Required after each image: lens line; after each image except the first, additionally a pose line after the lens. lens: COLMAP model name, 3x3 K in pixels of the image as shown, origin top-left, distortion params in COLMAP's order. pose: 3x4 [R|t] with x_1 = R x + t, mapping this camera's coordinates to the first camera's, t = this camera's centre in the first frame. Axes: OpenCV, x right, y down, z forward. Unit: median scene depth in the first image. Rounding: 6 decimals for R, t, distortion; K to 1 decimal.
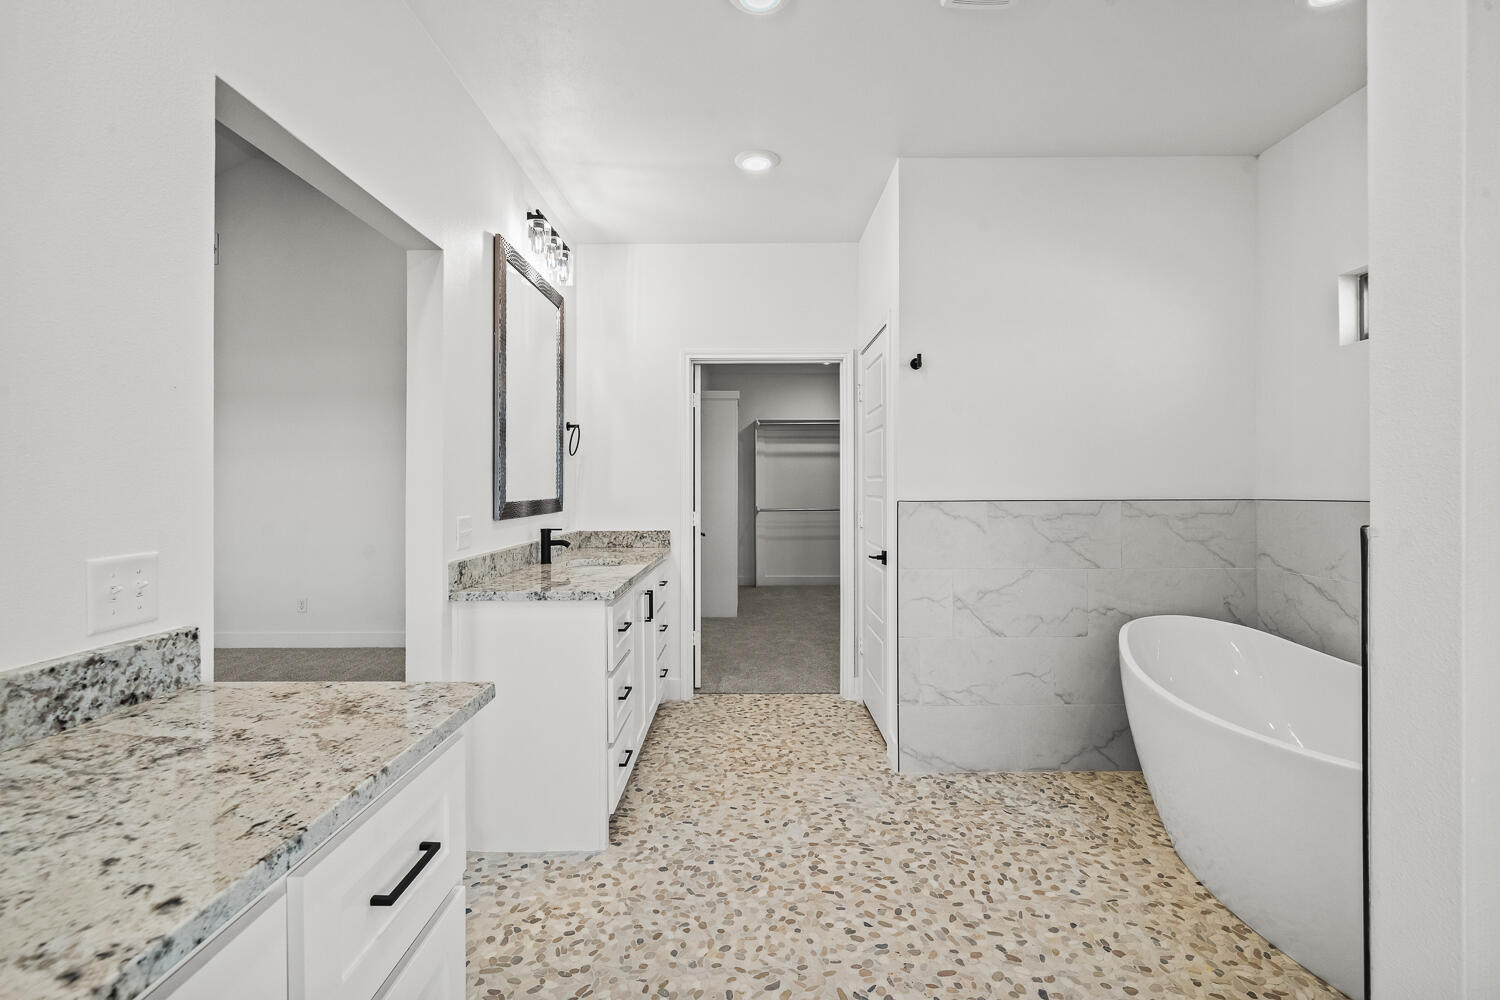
lens RADIAL K [[663.3, 0, 729.4], [0, 663.3, 484.2], [0, 0, 1]] dist [-0.000093, 0.000097]
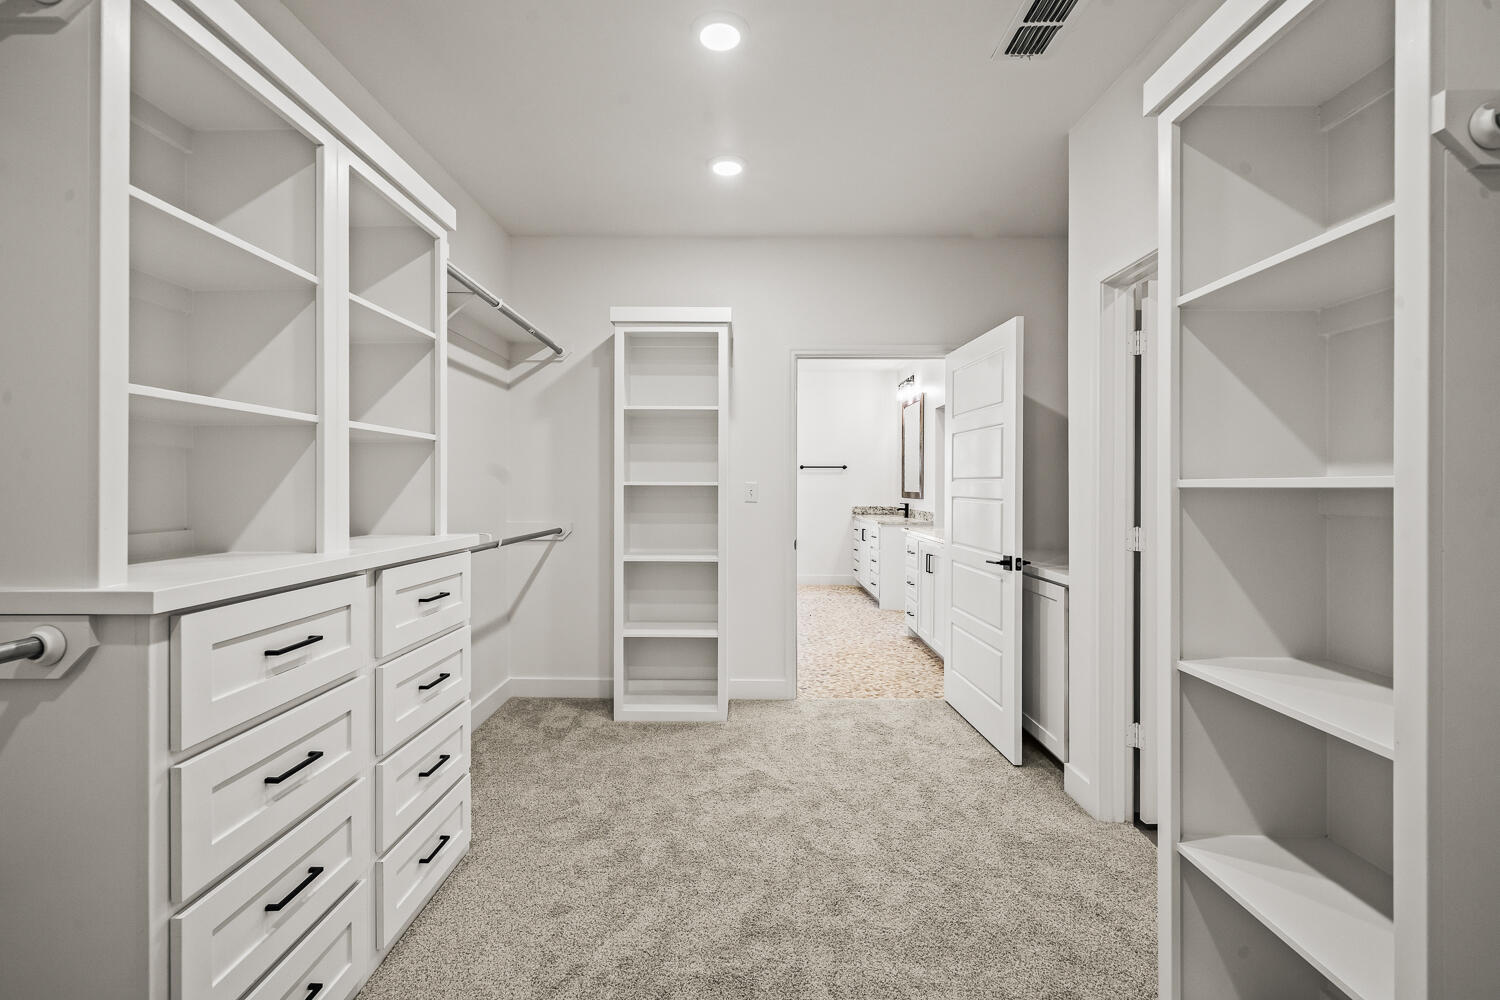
lens RADIAL K [[663.3, 0, 729.4], [0, 663.3, 484.2], [0, 0, 1]] dist [-0.000093, 0.000097]
pose [[-0.999995, -0.000916, 0.002868, 0.292034], [-0.000941, 0.999960, -0.008871, 0.010482], [-0.002860, -0.008874, -0.999957, 2.186195]]
